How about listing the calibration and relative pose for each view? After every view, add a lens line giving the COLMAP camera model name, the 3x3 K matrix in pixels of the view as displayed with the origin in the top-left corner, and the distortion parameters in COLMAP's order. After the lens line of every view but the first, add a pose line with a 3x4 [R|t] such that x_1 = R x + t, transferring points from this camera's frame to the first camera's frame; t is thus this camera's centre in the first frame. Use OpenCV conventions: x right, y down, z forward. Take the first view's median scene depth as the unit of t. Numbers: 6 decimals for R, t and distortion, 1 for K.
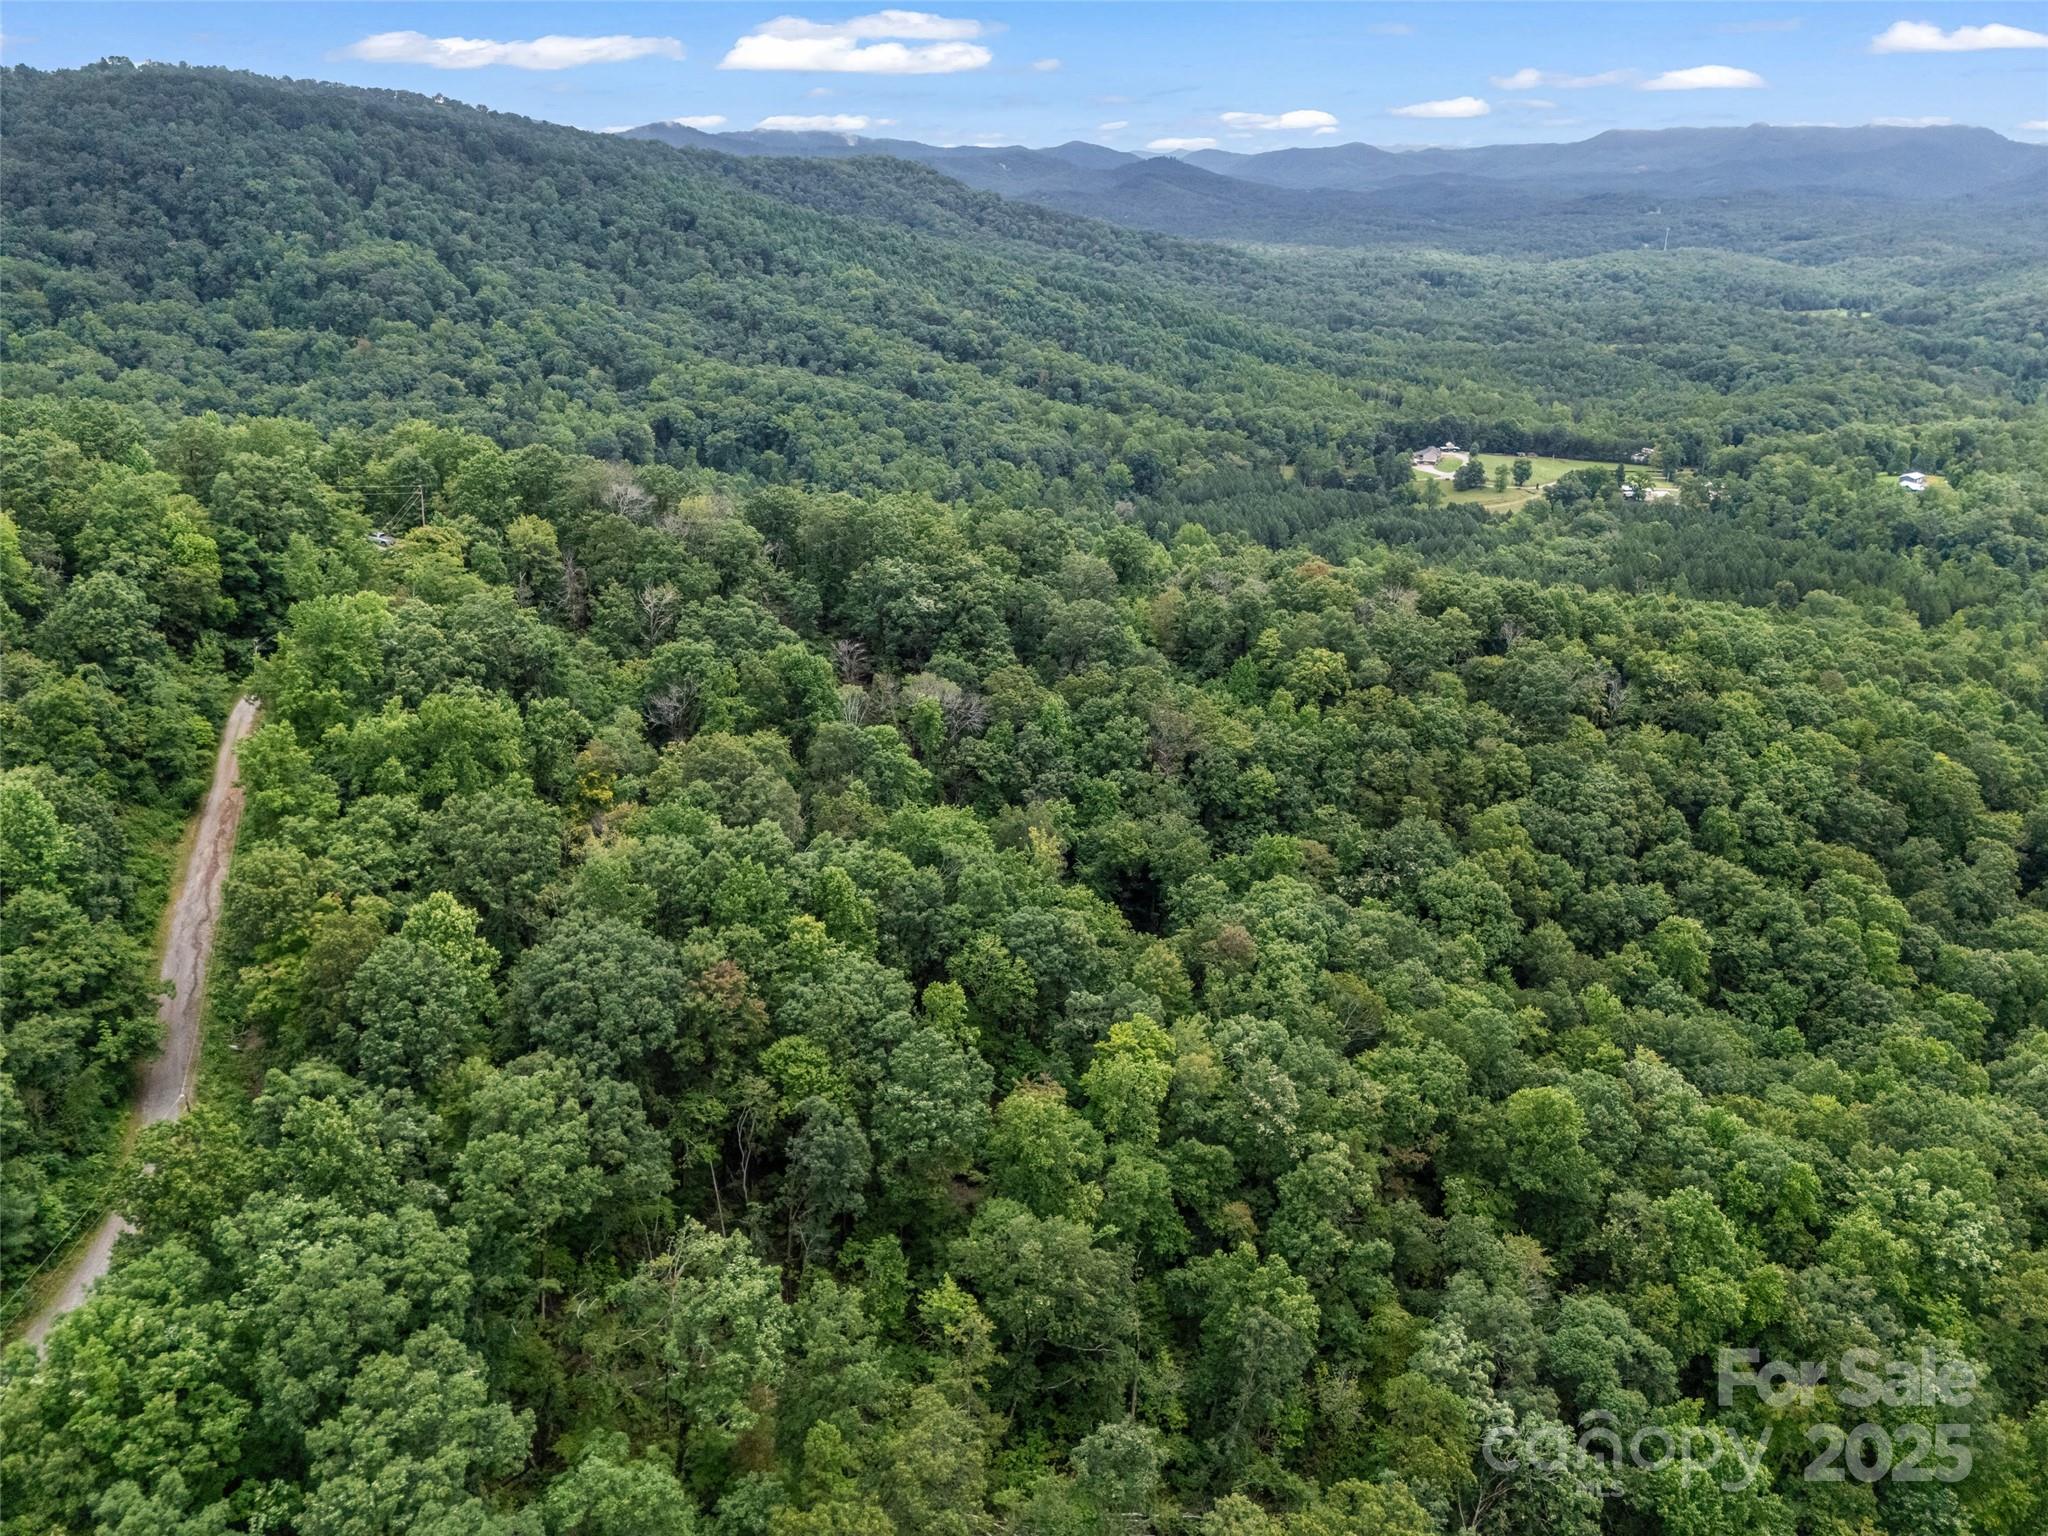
lens RADIAL K [[1533.9, 0, 1024.5], [0, 1533.9, 772.5], [0, 0, 1]] dist [0.077886, -0.076076]
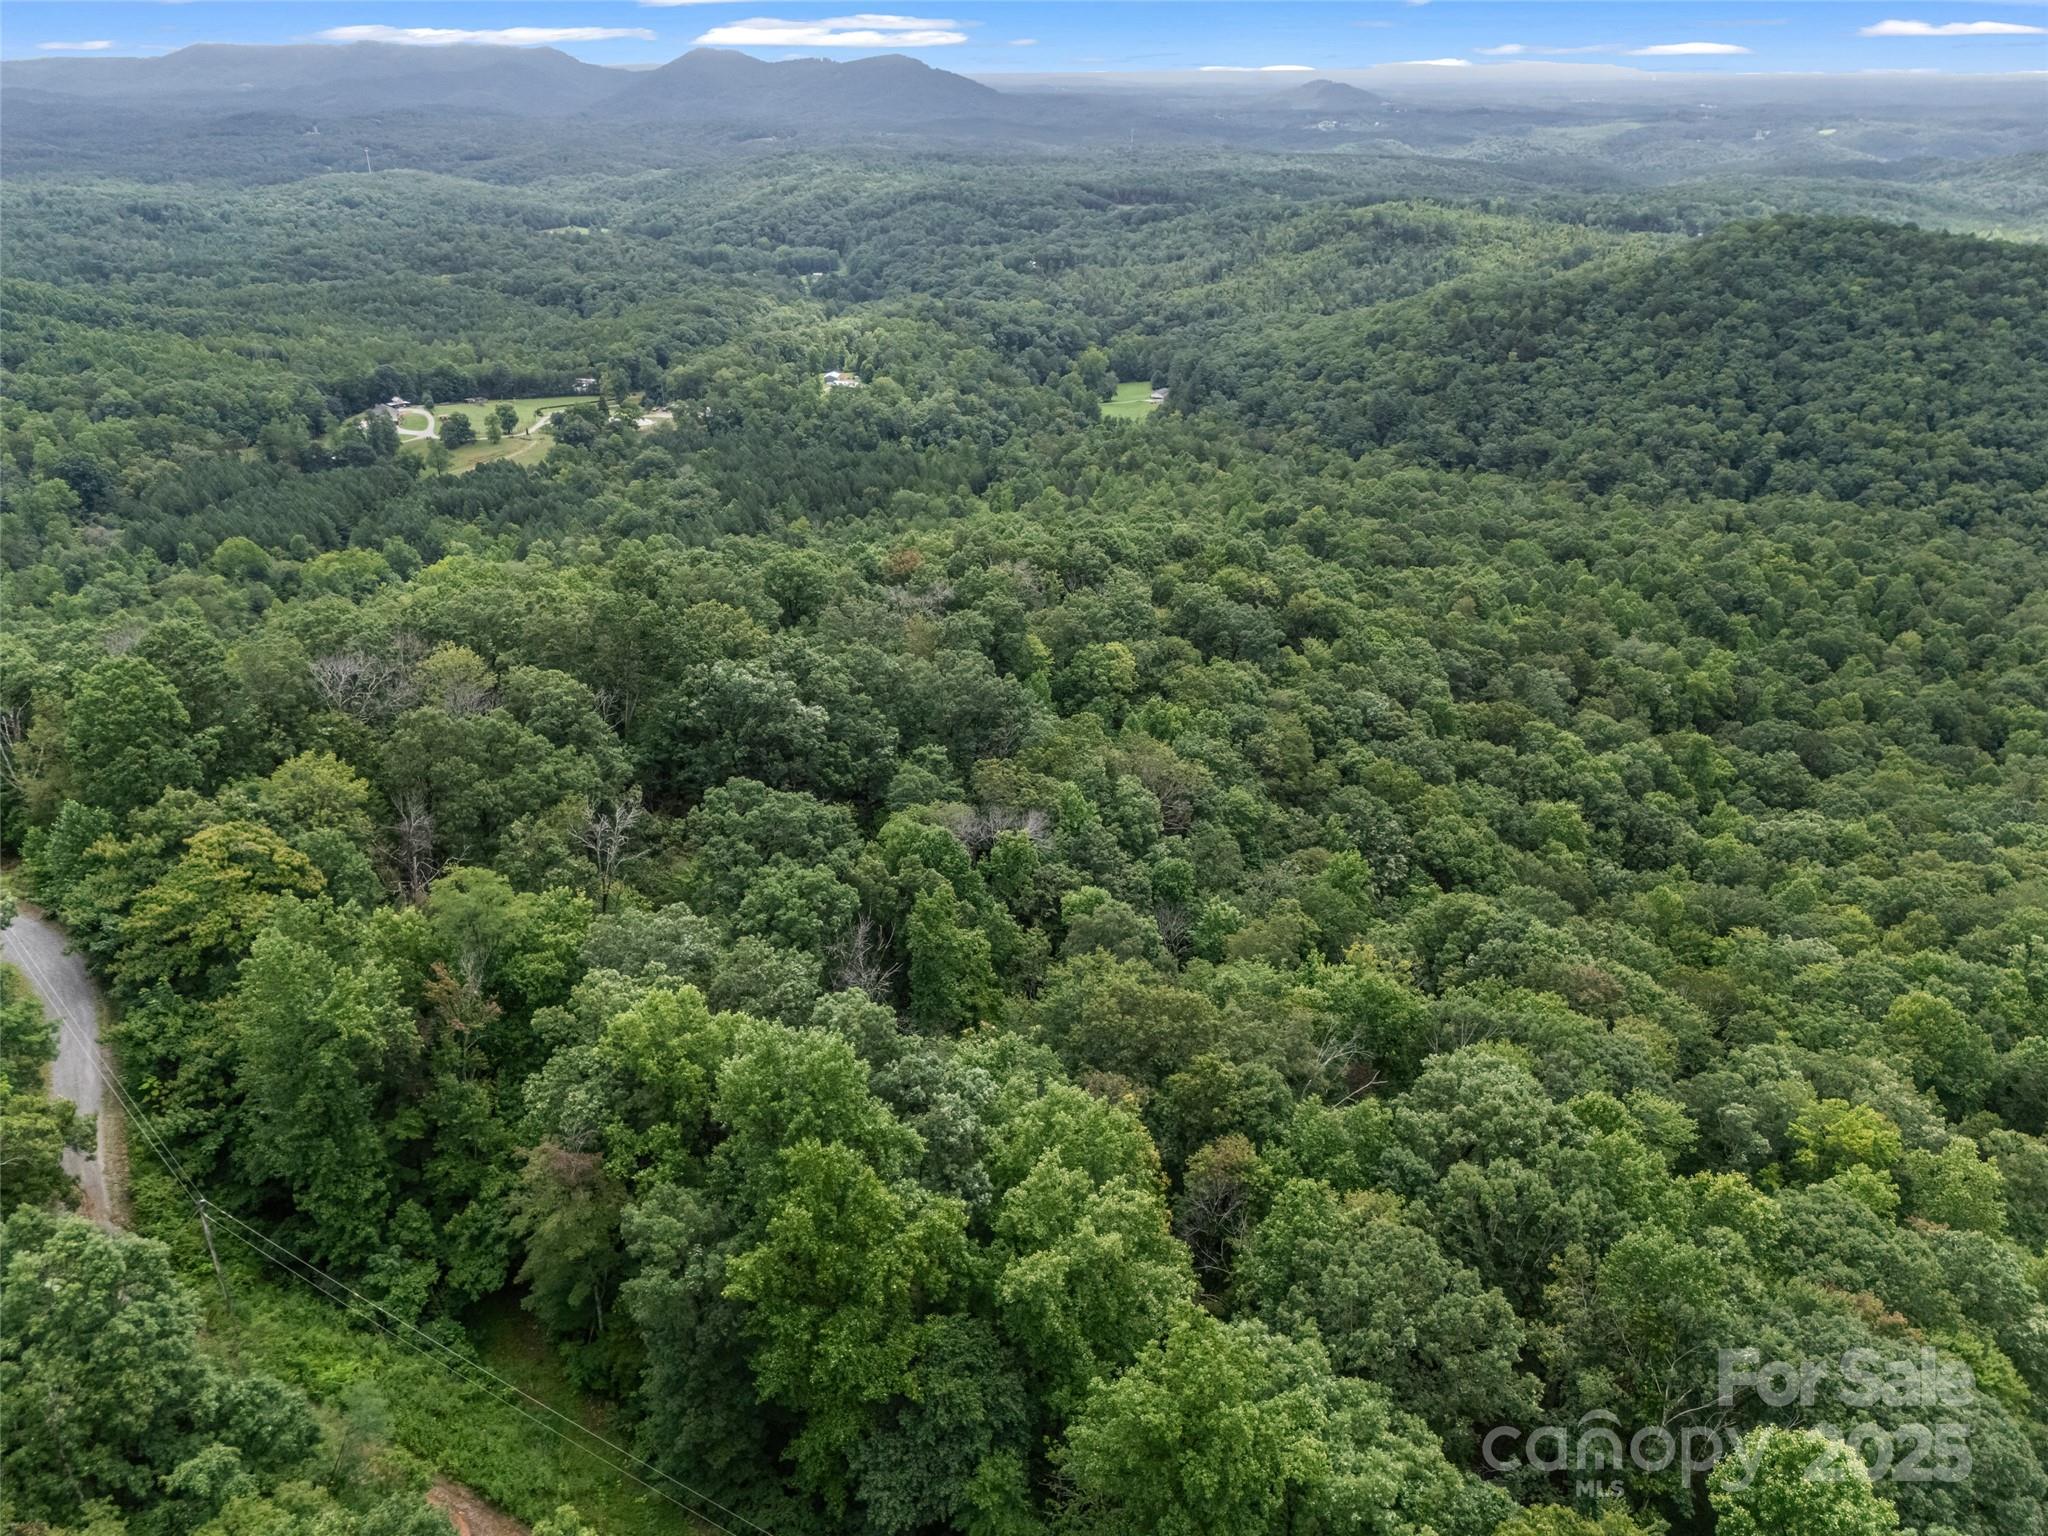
lens RADIAL K [[1533.9, 0, 1024.5], [0, 1533.9, 772.5], [0, 0, 1]] dist [0.077886, -0.076076]
pose [[0.701104, -0.294698, 0.649312, -0.128588], [0.265785, 0.952983, 0.145537, -0.044537], [-0.661673, 0.070541, 0.746467, 0.113977]]
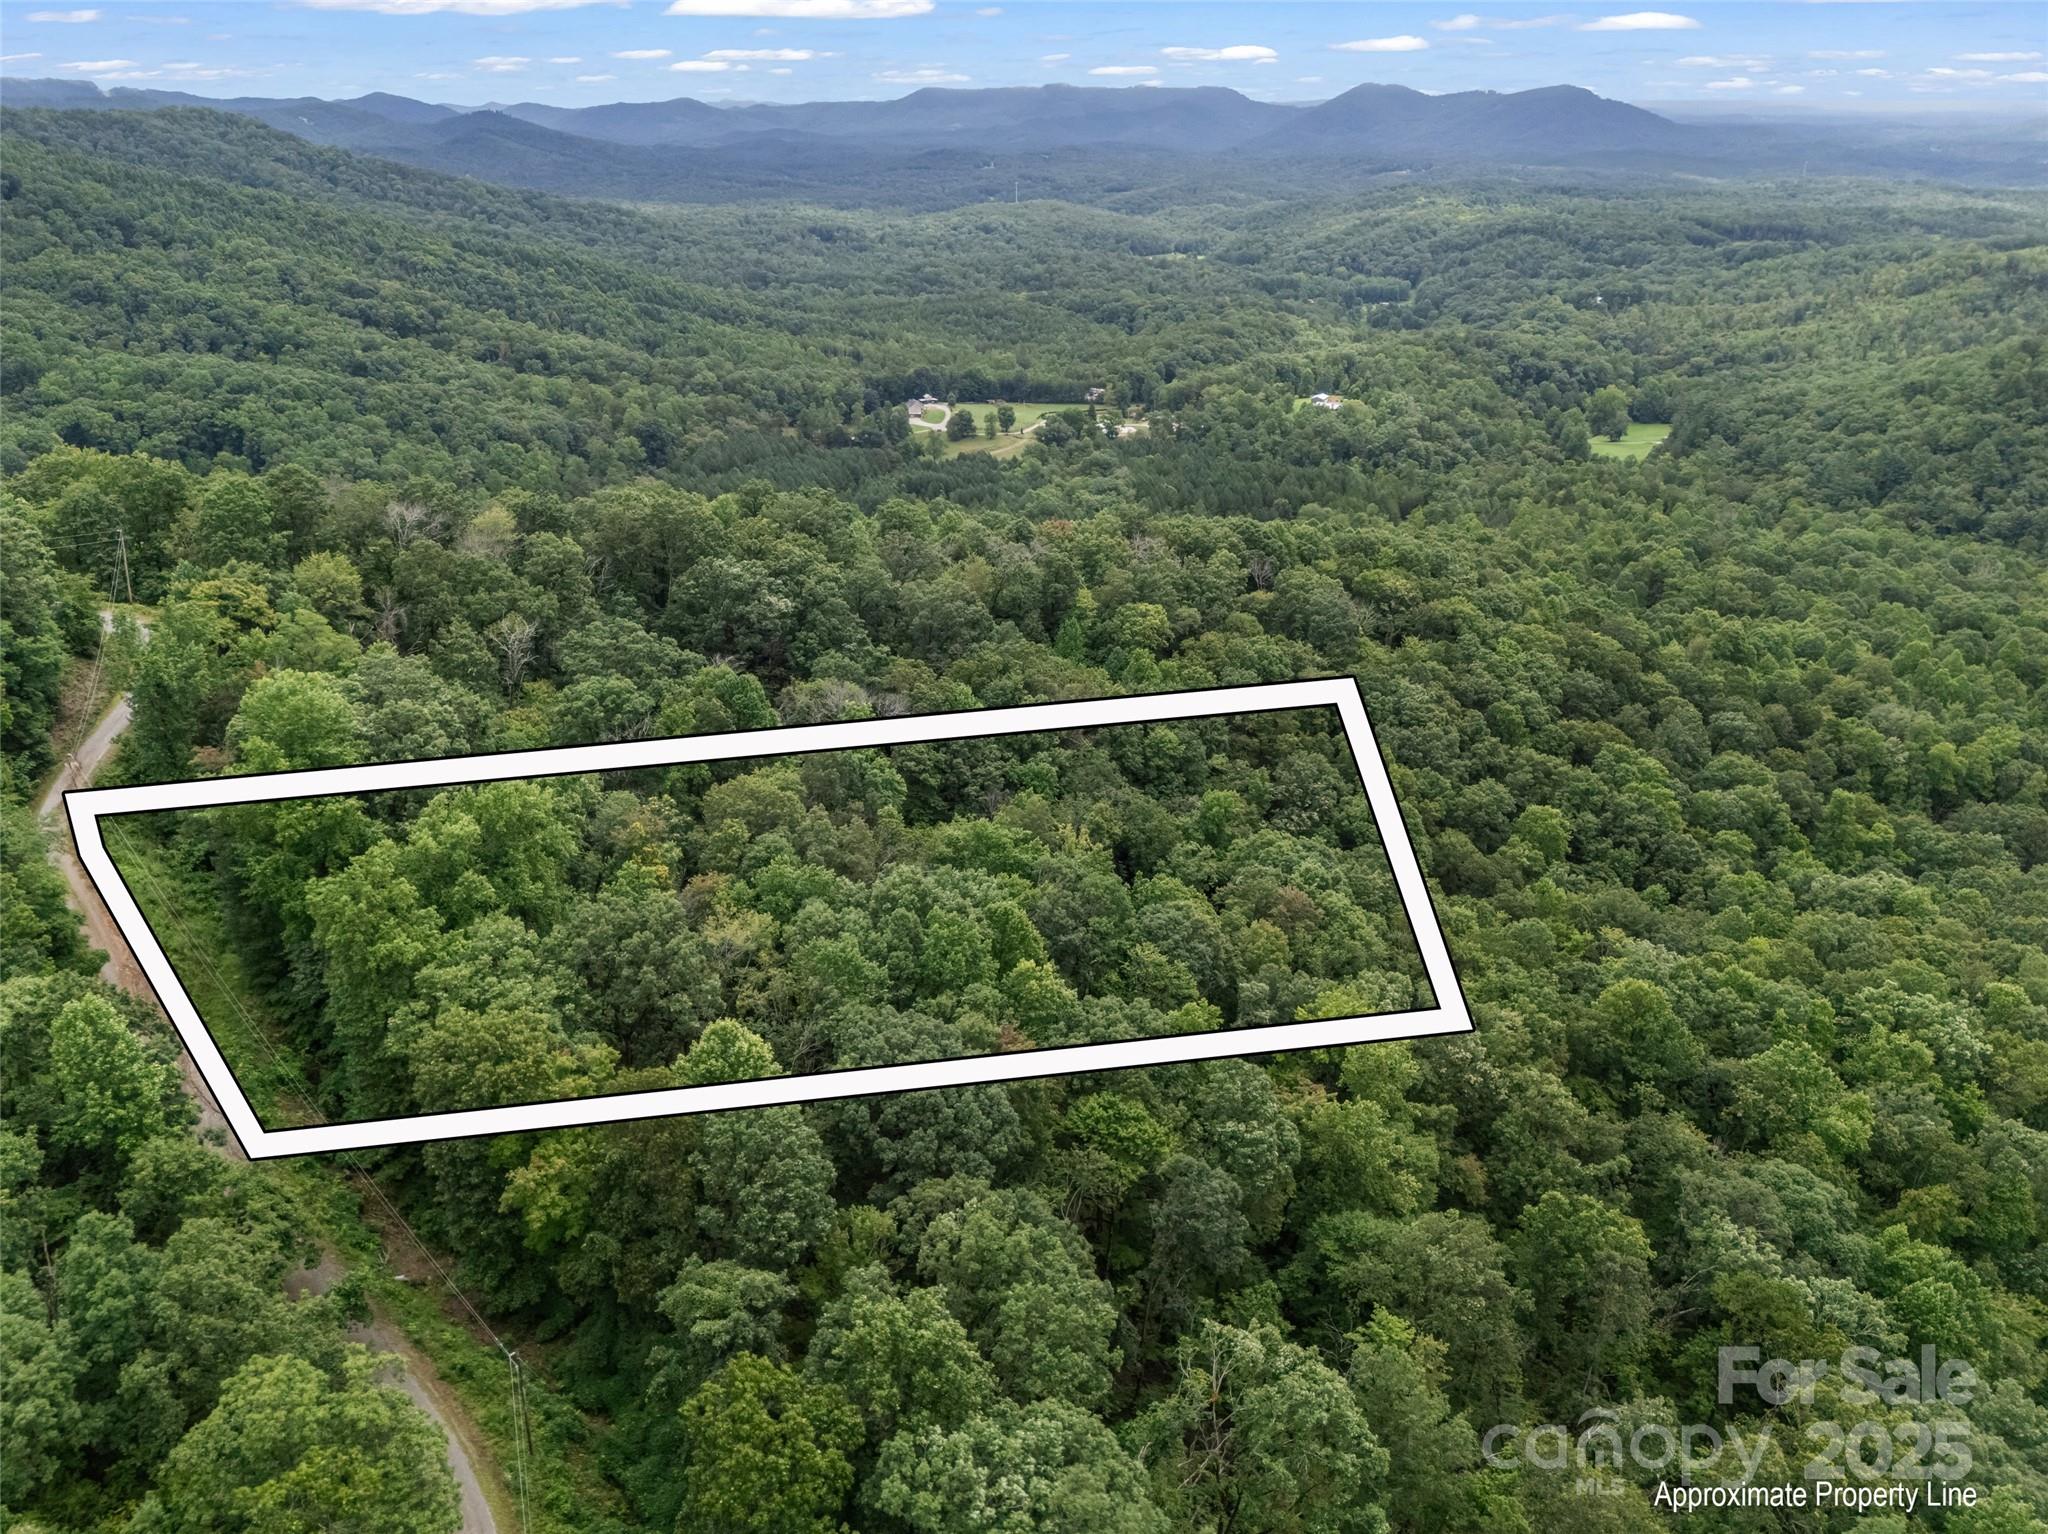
lens RADIAL K [[1529.3, 0, 1024.0], [0, 1529.3, 767.0], [0, 0, 1]] dist [0.077284, -0.069609]
pose [[0.920918, -0.156646, 0.356891, -0.075378], [0.148741, 0.987628, 0.049679, -0.010616], [-0.360257, 0.007334, 0.932824, 0.029107]]
